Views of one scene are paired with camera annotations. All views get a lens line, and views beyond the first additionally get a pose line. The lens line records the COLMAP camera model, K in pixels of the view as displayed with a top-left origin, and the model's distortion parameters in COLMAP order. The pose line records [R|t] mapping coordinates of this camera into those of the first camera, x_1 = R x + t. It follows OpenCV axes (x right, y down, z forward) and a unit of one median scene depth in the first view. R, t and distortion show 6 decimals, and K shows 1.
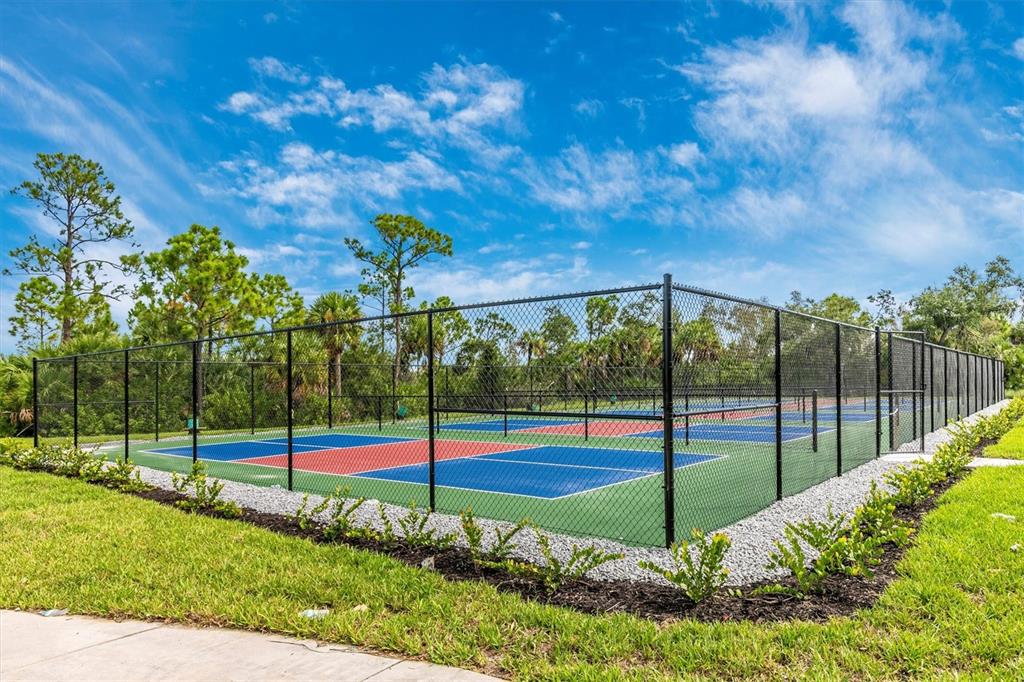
lens RADIAL K [[461.9, 0, 517.0], [0, 461.9, 333.6], [0, 0, 1]] dist [0.000897, 0.000112]
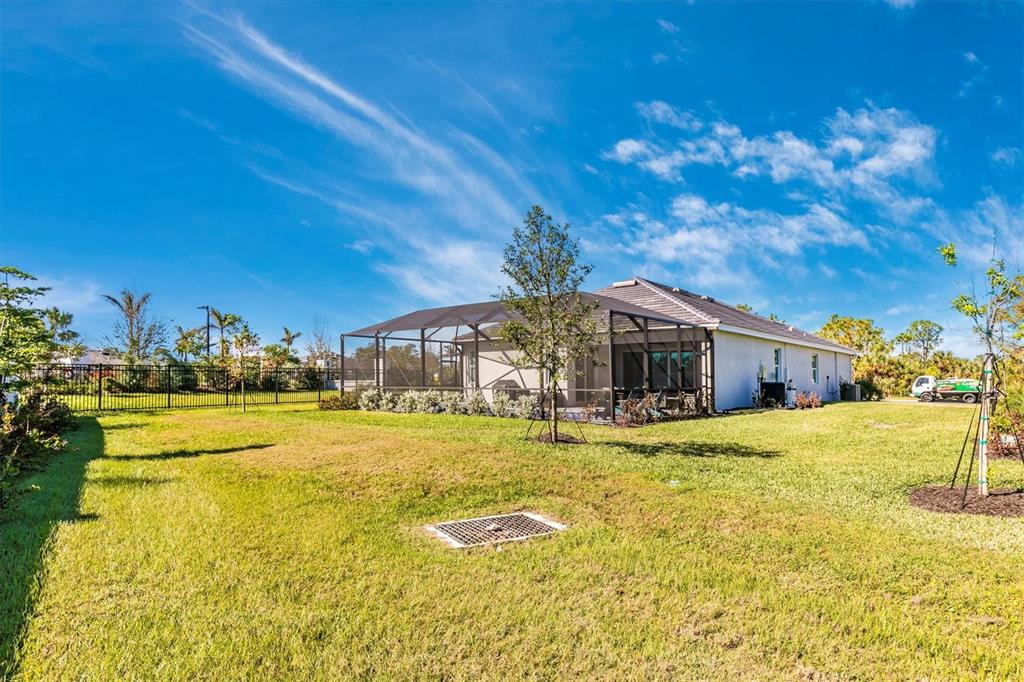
lens RADIAL K [[461.9, 0, 517.0], [0, 461.9, 333.6], [0, 0, 1]] dist [0.000897, 0.000112]
pose [[0.999995, -0.000634, 0.003102, -0.820688], [0.000622, 0.999993, 0.003716, -0.140091], [-0.003104, -0.003714, 0.999988, 0.081169]]
